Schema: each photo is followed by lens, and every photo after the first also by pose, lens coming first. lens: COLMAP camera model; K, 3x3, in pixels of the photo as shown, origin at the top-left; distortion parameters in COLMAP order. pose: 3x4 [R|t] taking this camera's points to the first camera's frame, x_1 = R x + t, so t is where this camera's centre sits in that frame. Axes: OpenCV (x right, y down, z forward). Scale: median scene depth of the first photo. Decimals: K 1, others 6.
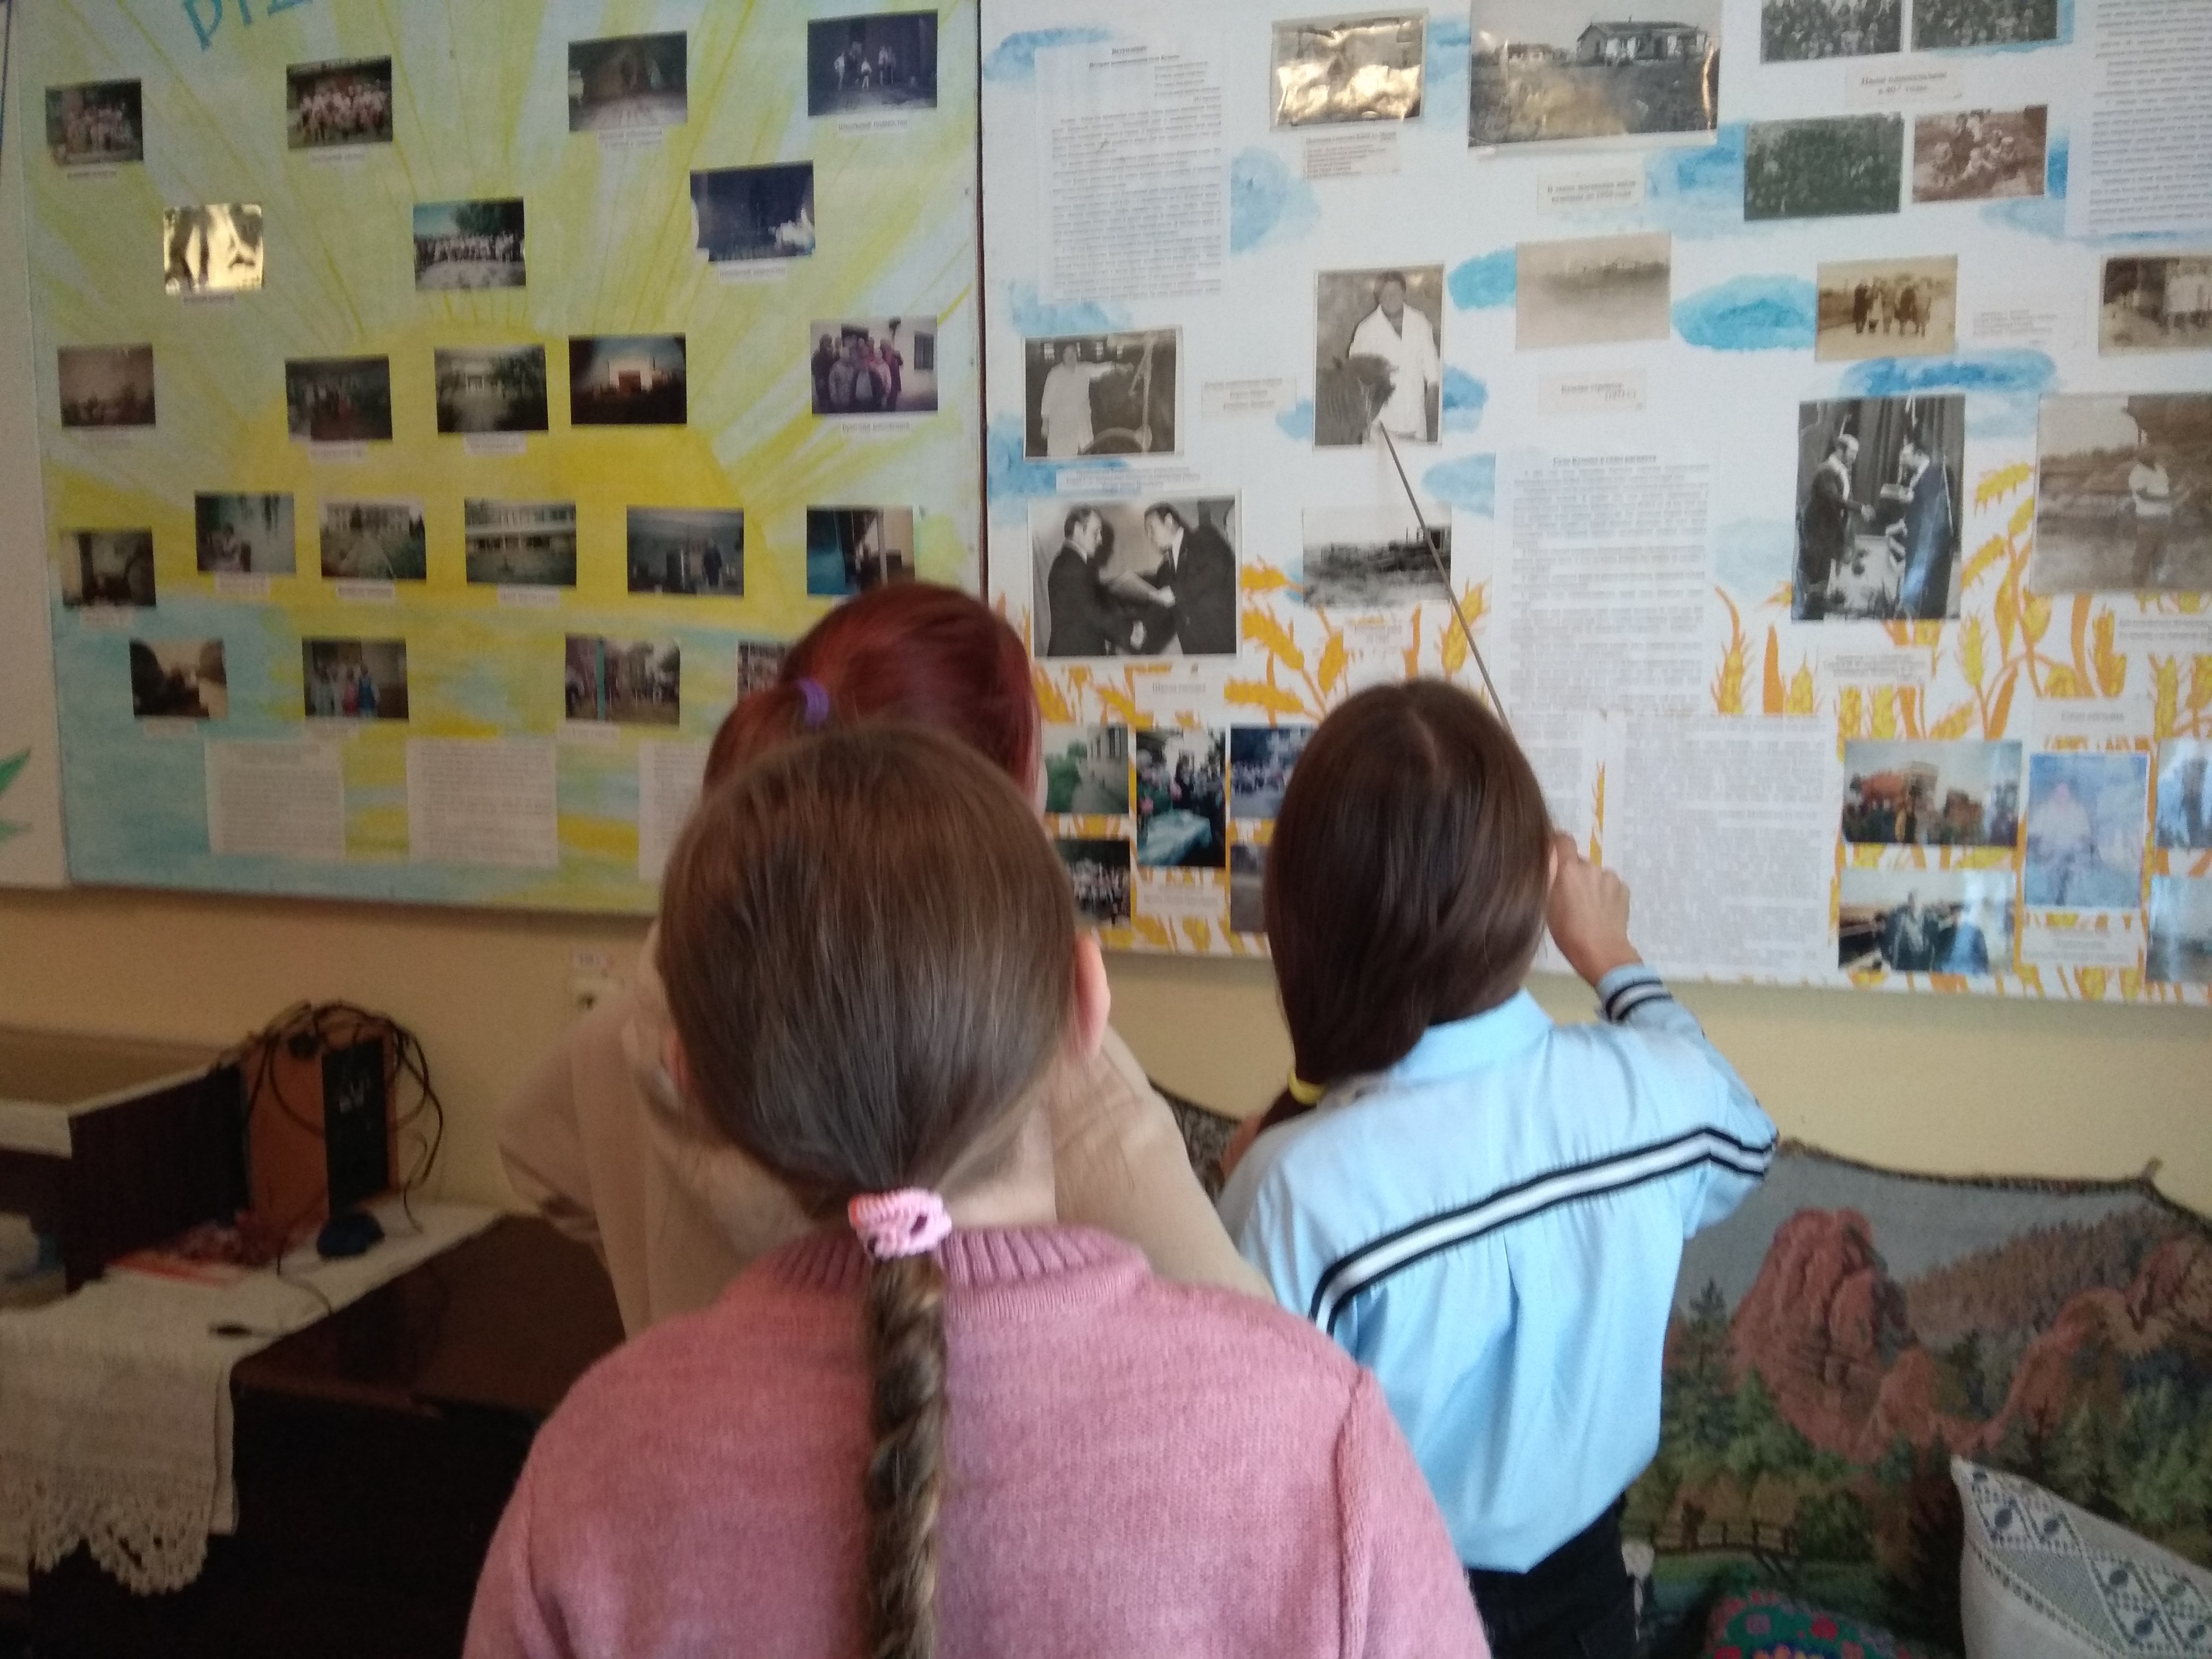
lens RADIAL K [[1720.1, 0, 1099.6], [0, 1720.1, 883.1], [0, 0, 1]] dist [0.089578, -0.145491]
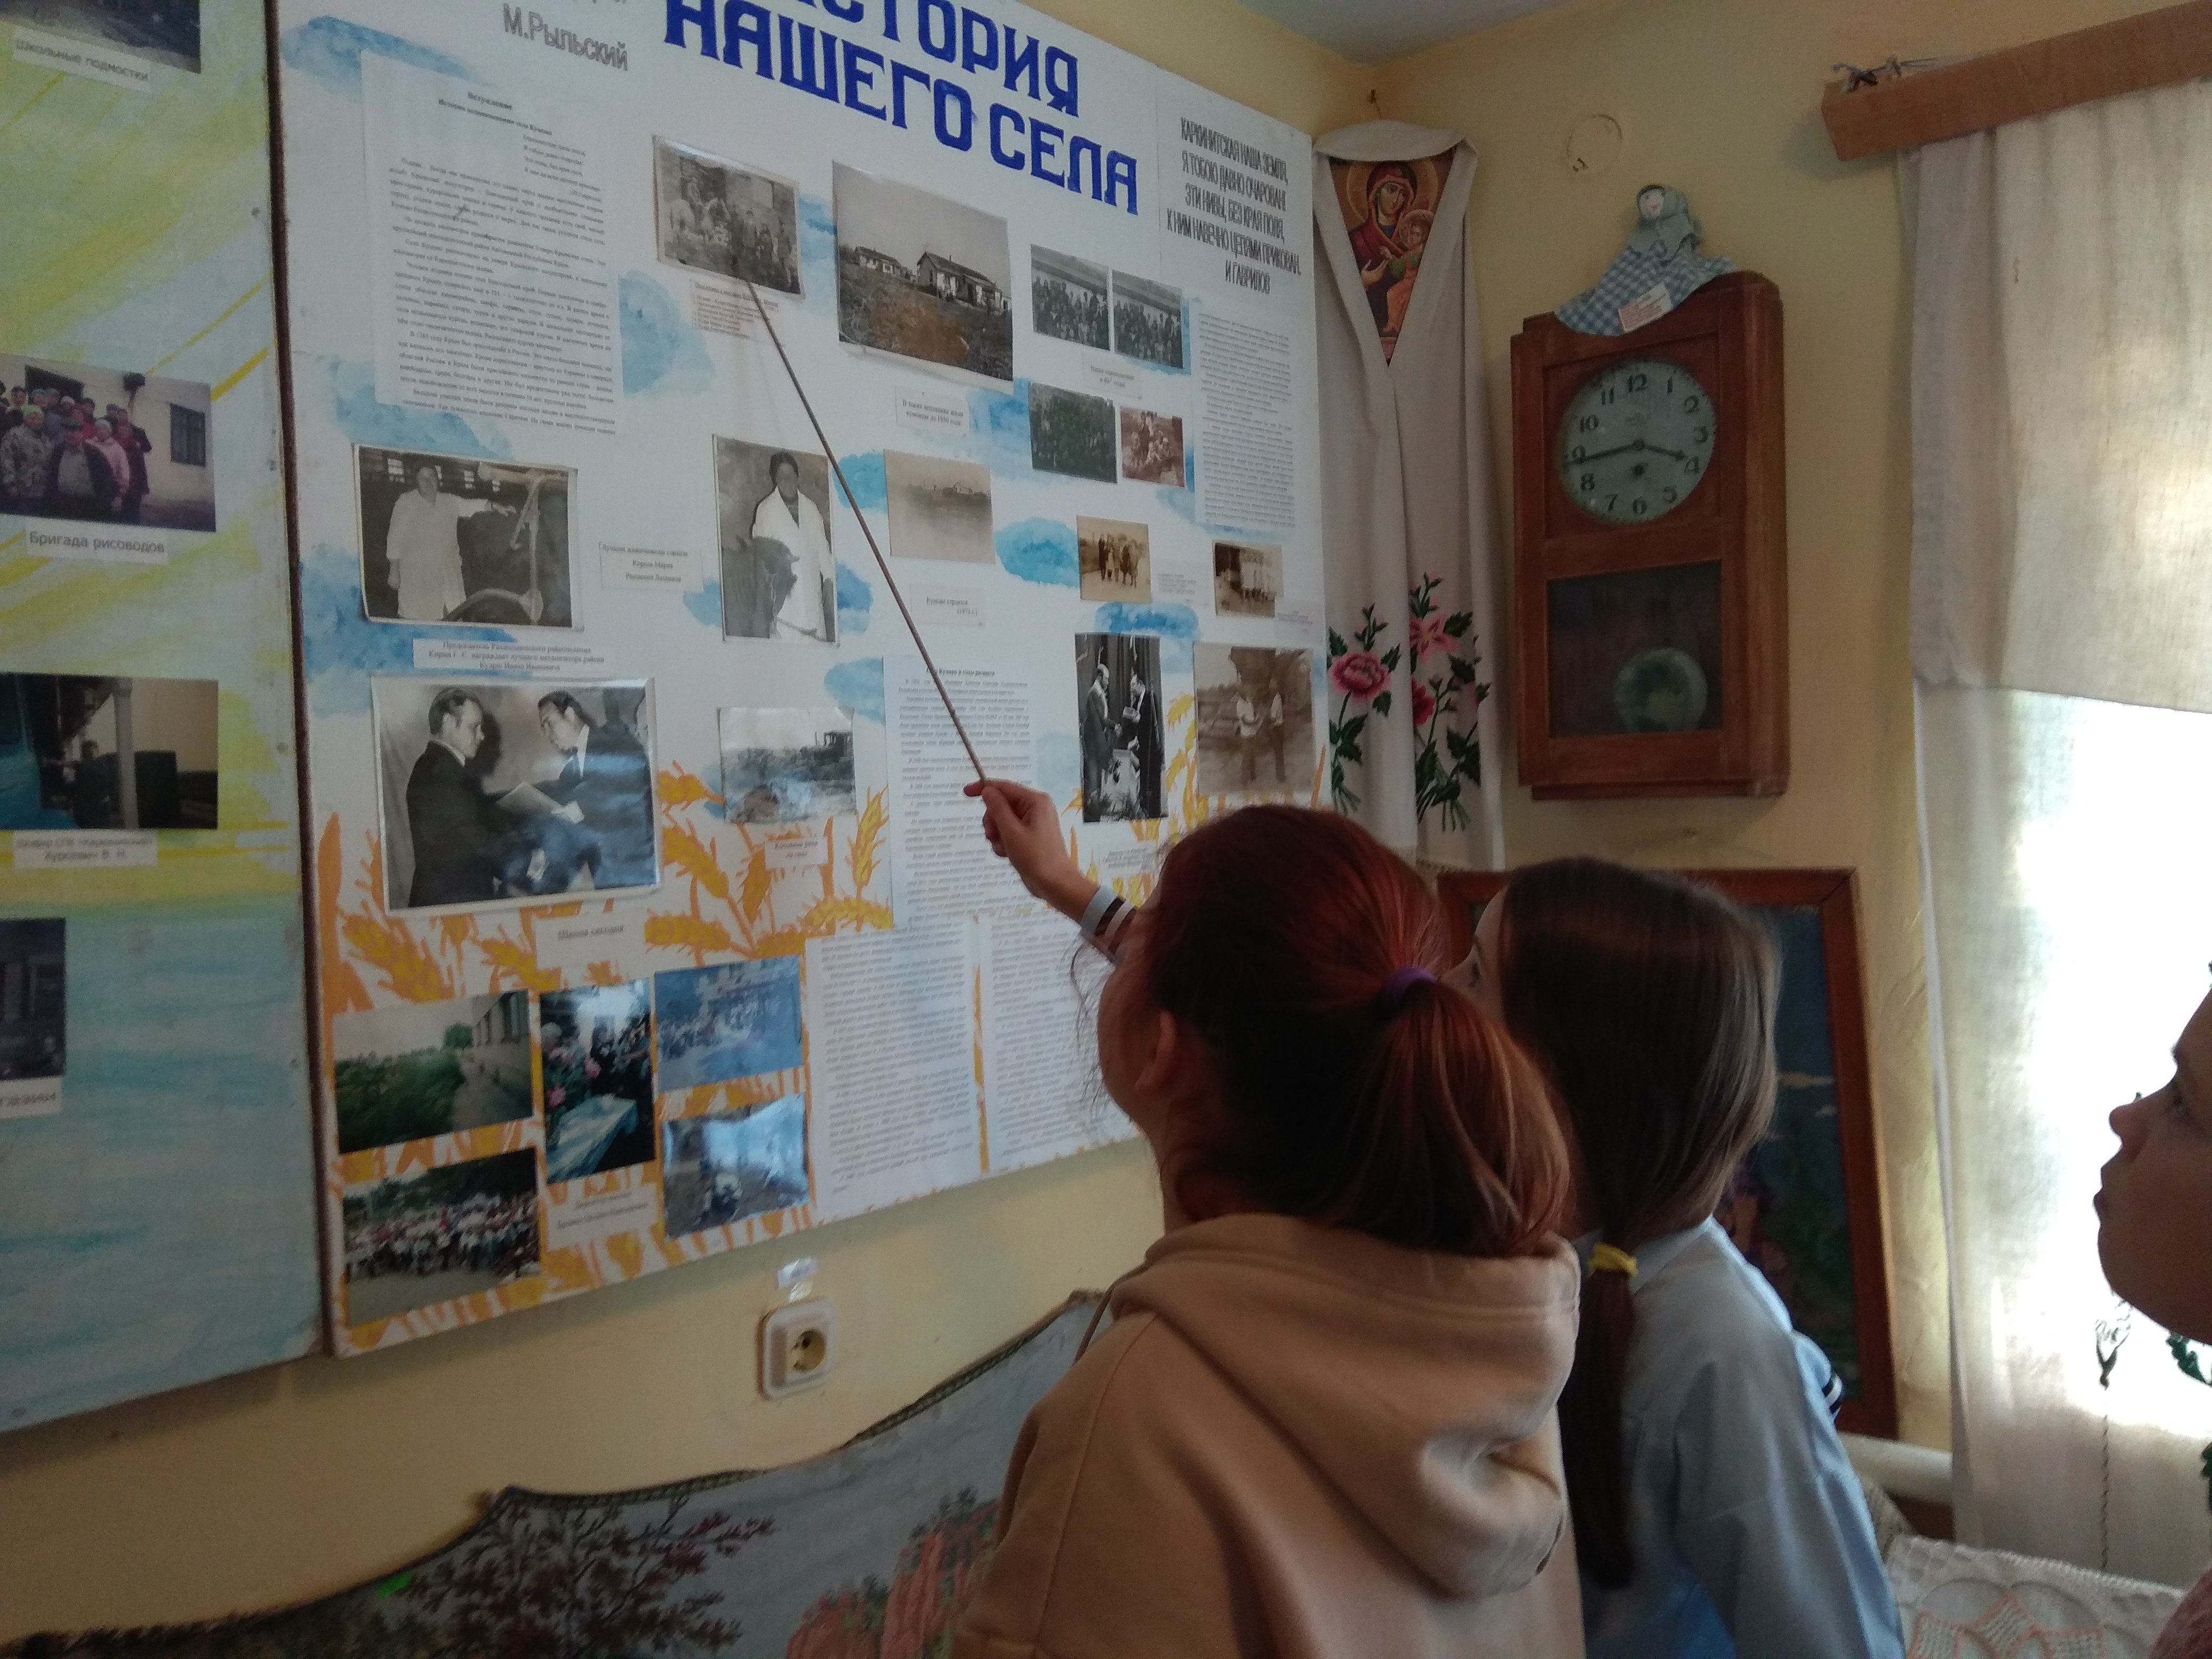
lens RADIAL K [[1720.1, 0, 1091.7], [0, 1720.1, 814.0], [0, 0, 1]] dist [0.089578, -0.145491]
pose [[0.412418, -0.034835, 0.910328, -0.522872], [0.139904, 0.989837, -0.025505, -0.108393], [-0.900188, 0.137877, 0.413100, 0.457514]]
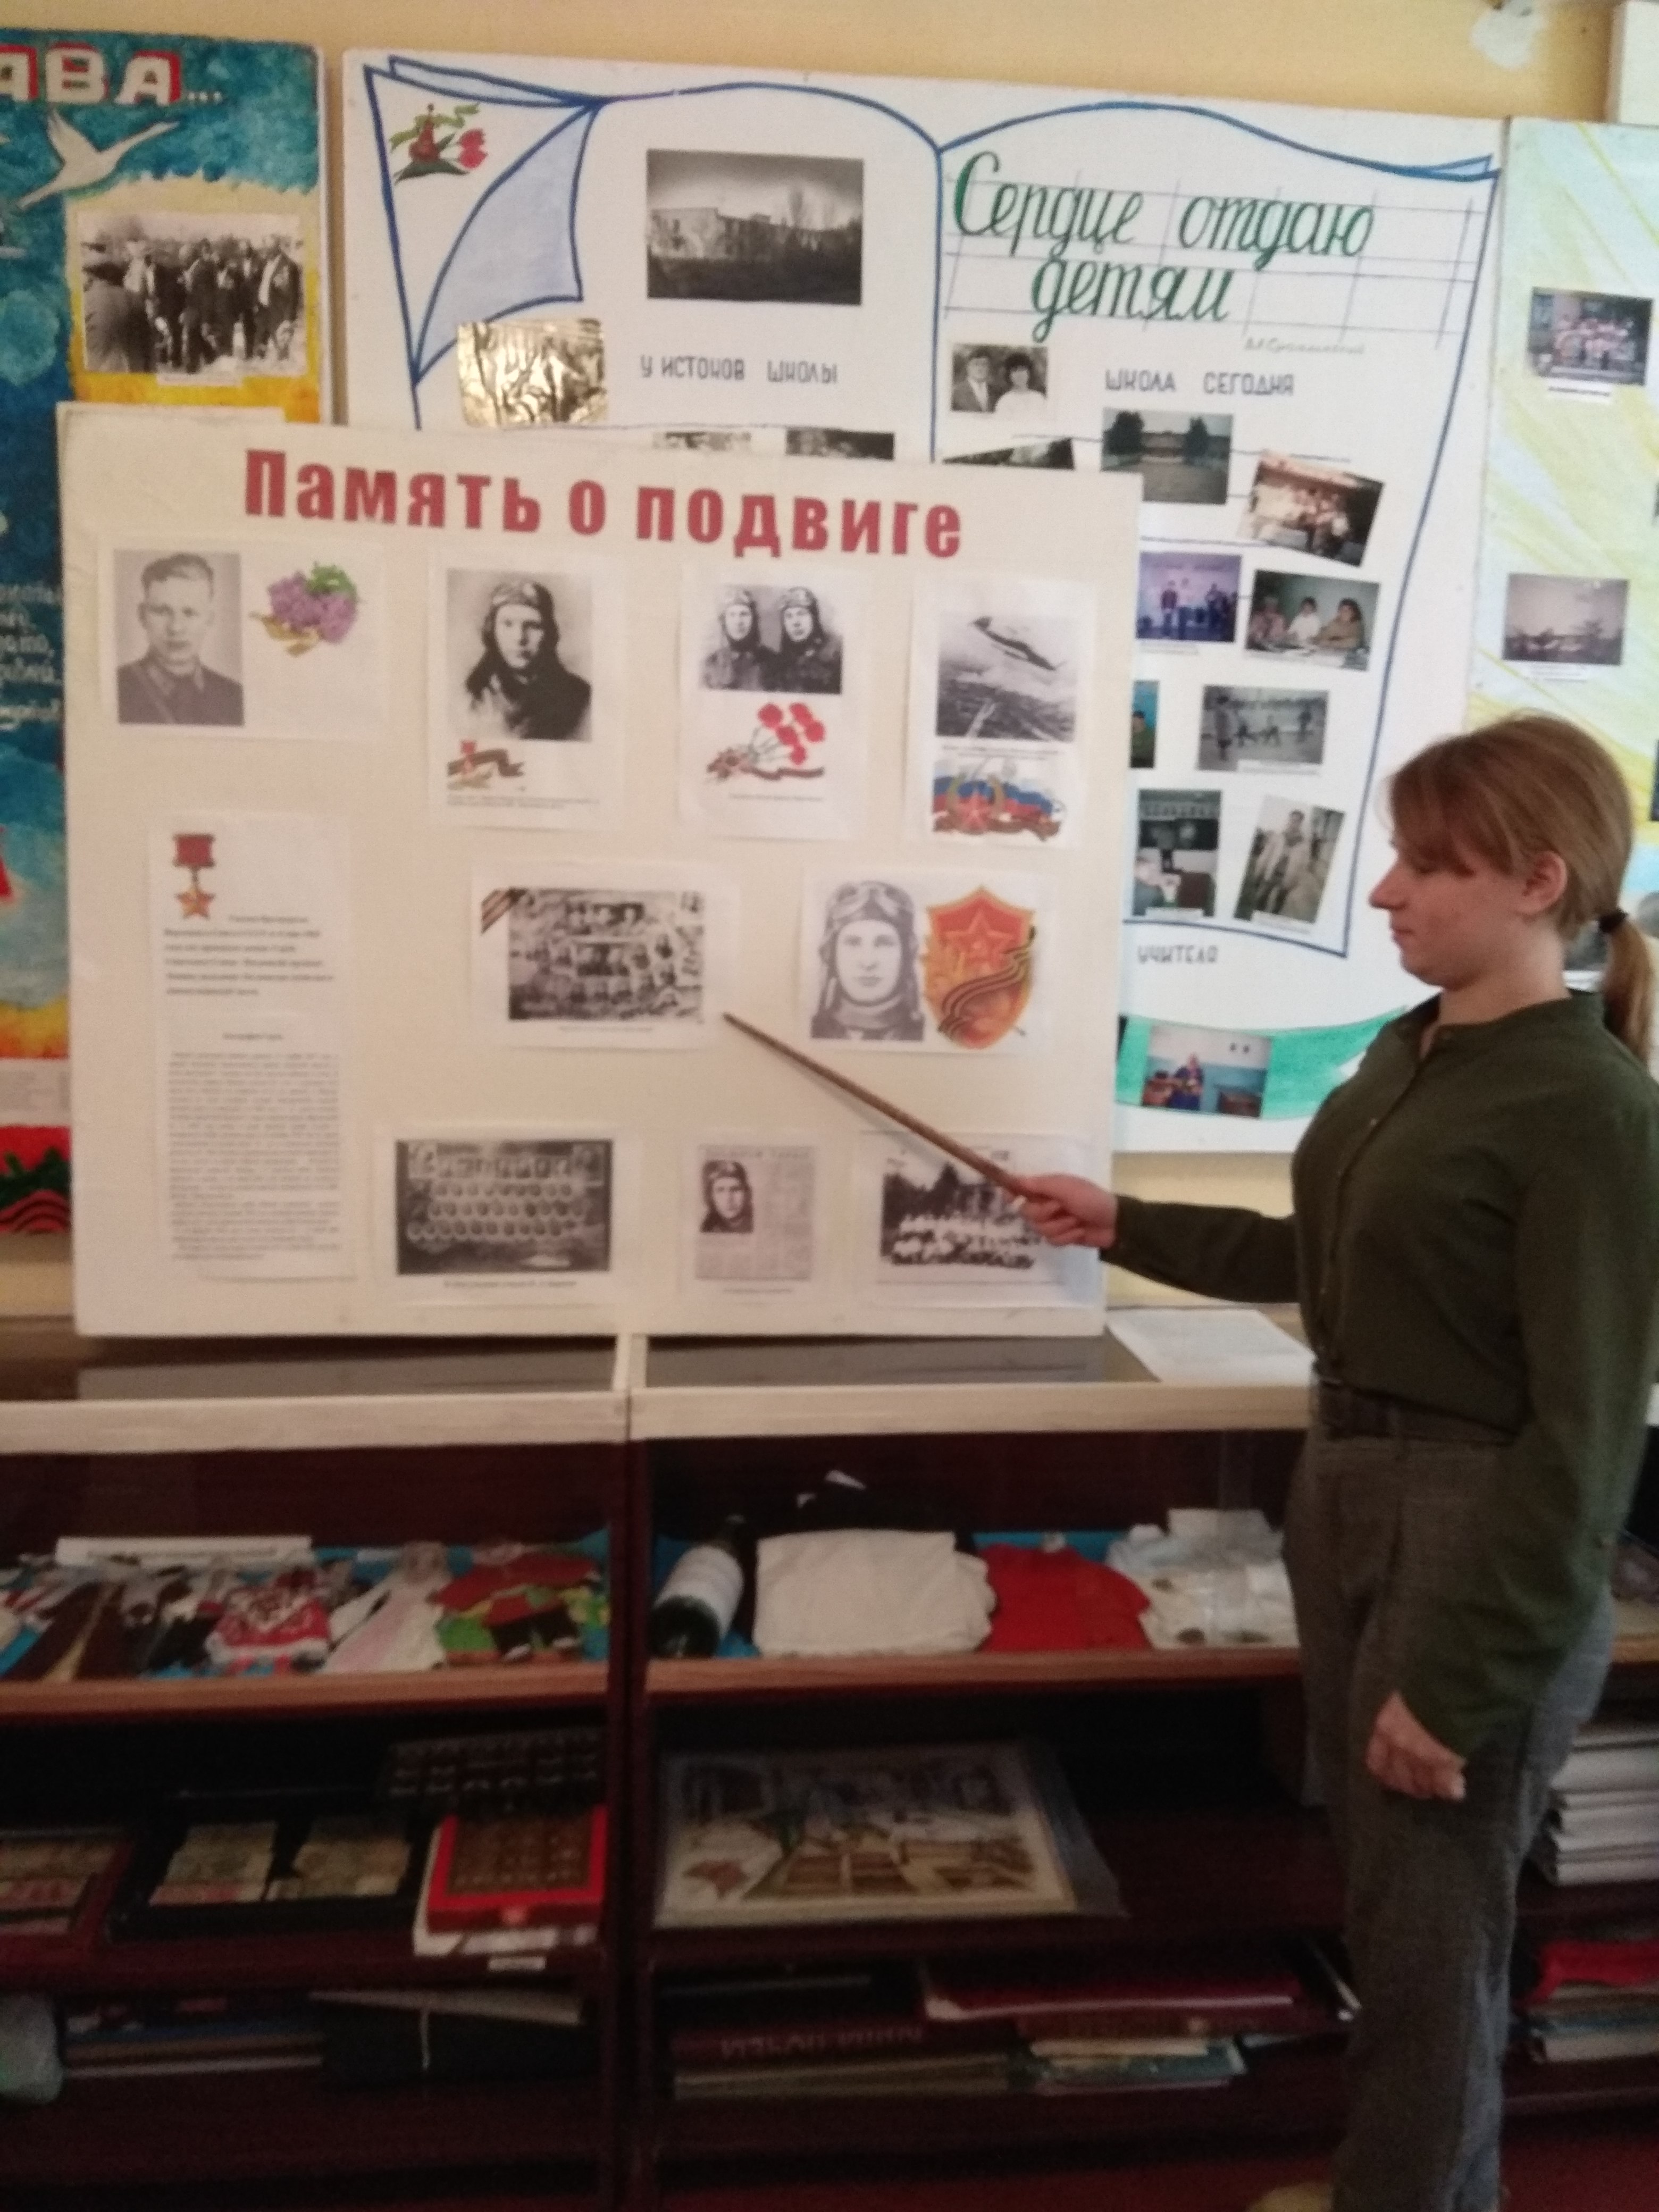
lens RADIAL K [[1775.9, 0, 852.9], [0, 1775.9, 1090.8], [0, 0, 1]] dist [0.074355, -0.152404]
pose [[0.921821, -0.052616, 0.384029, -1.488242], [0.031459, 0.997631, 0.061170, -0.117603], [-0.386338, -0.044307, 0.921293, 0.281072]]
